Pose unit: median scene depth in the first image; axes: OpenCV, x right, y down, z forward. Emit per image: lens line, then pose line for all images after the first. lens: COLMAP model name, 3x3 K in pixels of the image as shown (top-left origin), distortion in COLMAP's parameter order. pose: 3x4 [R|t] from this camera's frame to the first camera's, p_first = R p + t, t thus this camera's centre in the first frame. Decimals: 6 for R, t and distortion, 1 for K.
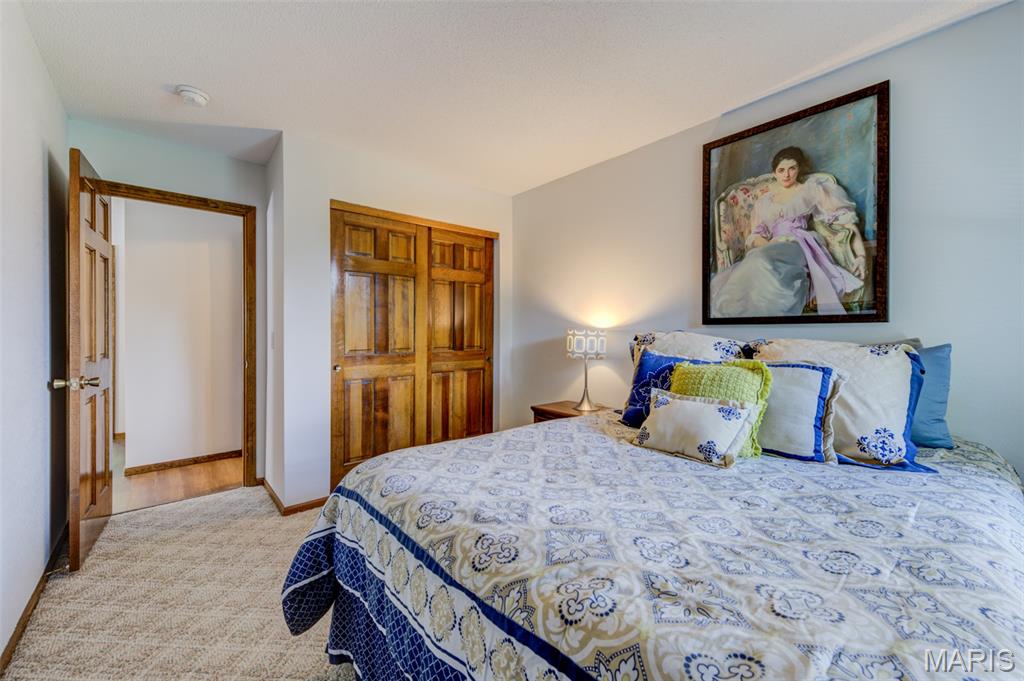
lens RADIAL K [[403.8, 0, 509.5], [0, 403.8, 336.0], [0, 0, 1]] dist [0.009592, -0.003039]
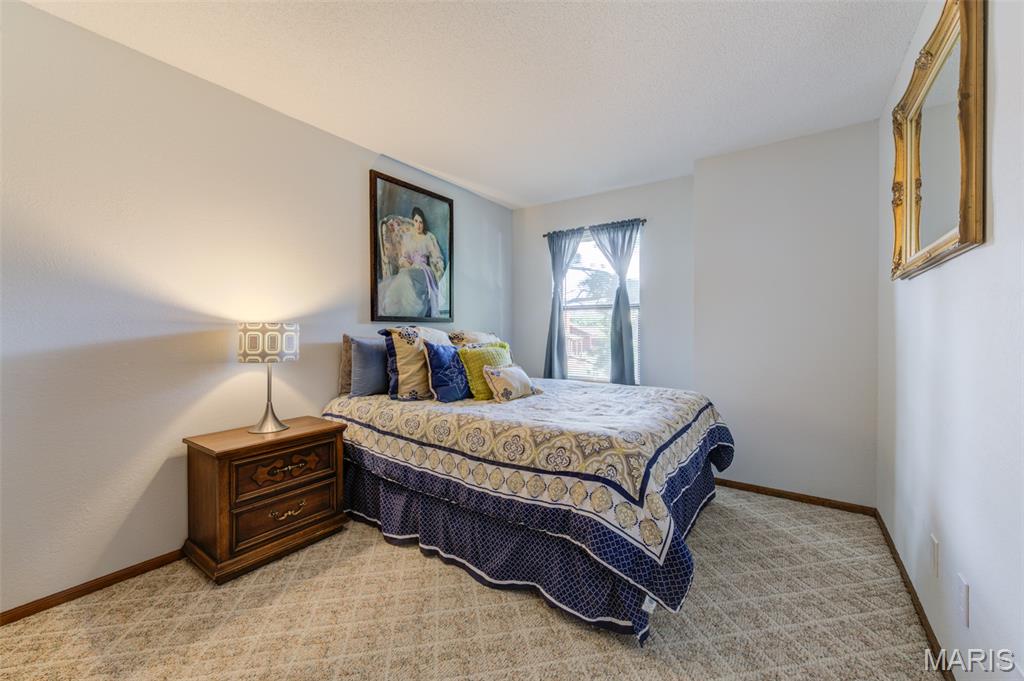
lens RADIAL K [[403.8, 0, 508.3], [0, 403.8, 333.4], [0, 0, 1]] dist [0.009592, -0.003039]
pose [[-0.234019, -0.011813, 0.972160, -0.845982], [0.006173, 0.999888, 0.013636, -0.005507], [-0.972212, 0.009192, -0.233920, 0.976566]]
